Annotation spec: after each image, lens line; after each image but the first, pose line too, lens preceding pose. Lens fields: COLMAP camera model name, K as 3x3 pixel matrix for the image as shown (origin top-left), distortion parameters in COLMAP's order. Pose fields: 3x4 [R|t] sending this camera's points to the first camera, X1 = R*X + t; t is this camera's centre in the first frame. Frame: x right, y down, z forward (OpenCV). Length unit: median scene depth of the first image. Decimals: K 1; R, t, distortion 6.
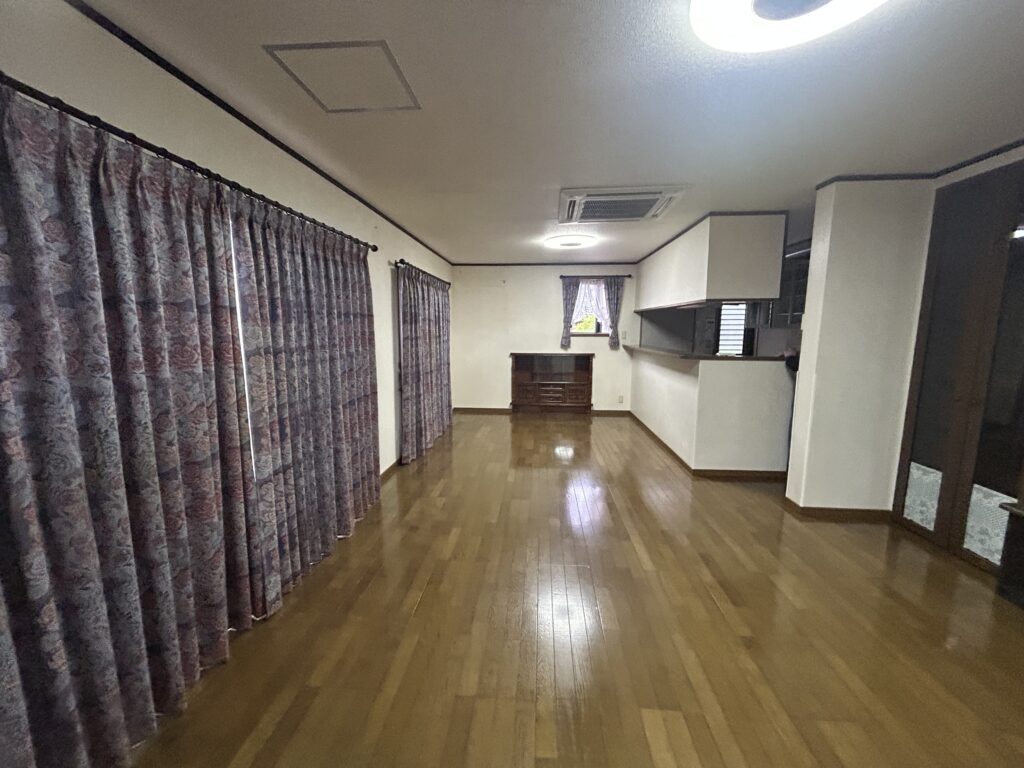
lens RADIAL K [[412.8, 0, 501.8], [0, 412.8, 383.3], [0, 0, 1]] dist [-0.002662, -0.001512]
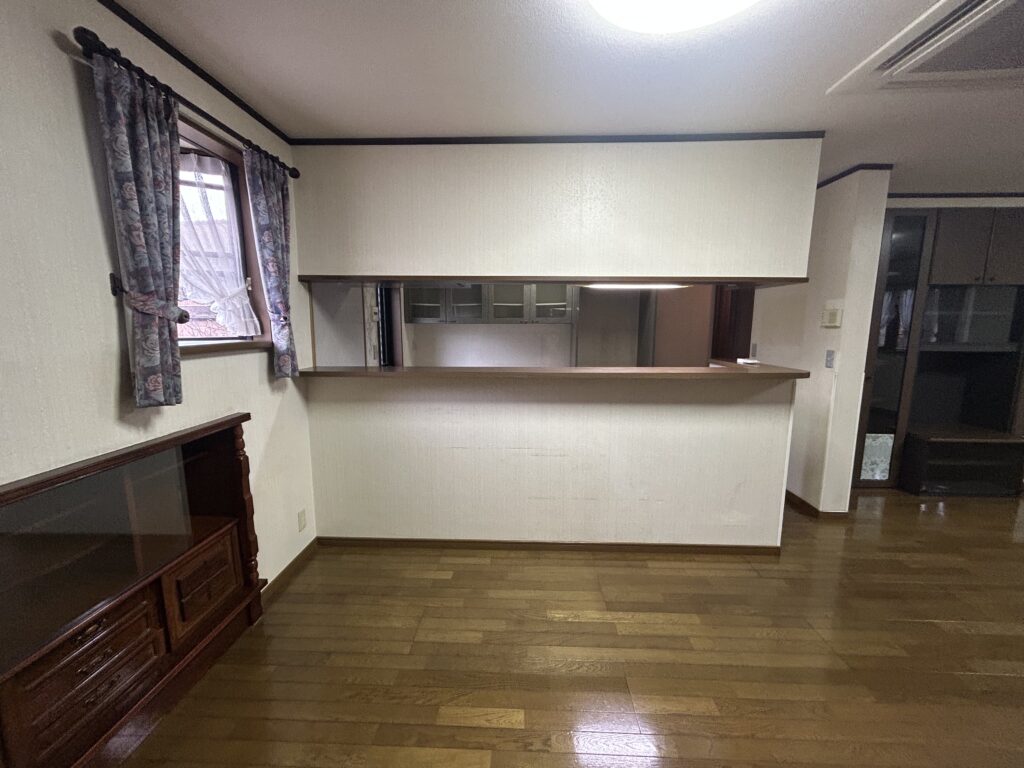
lens RADIAL K [[412.8, 0, 513.5], [0, 412.8, 387.7], [0, 0, 1]] dist [-0.002662, -0.001512]
pose [[-0.047971, -0.144062, 0.988405, -0.145551], [0.134767, 0.979563, 0.149314, -0.250096], [-0.989716, 0.140367, -0.027576, 1.954701]]
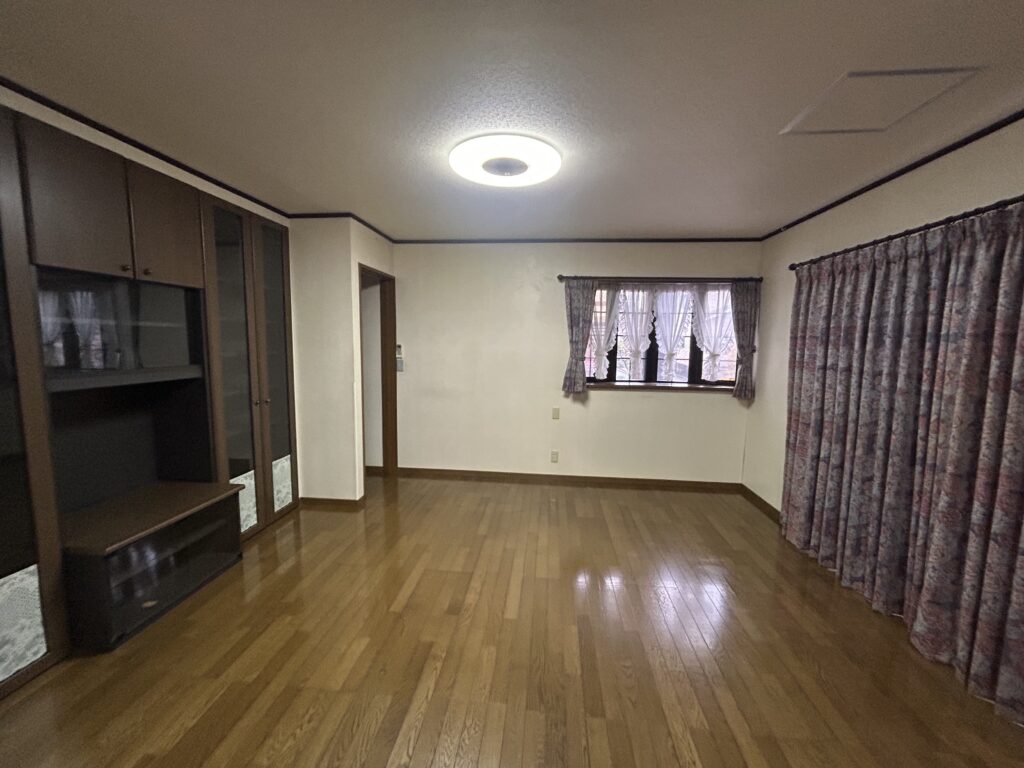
lens RADIAL K [[412.8, 0, 509.8], [0, 412.8, 383.7], [0, 0, 1]] dist [-0.002662, -0.001512]
pose [[-0.999839, -0.006802, 0.016616, 0.295185], [-0.002572, 0.970168, 0.242419, -0.181354], [-0.017769, 0.242337, -0.970029, 1.313985]]
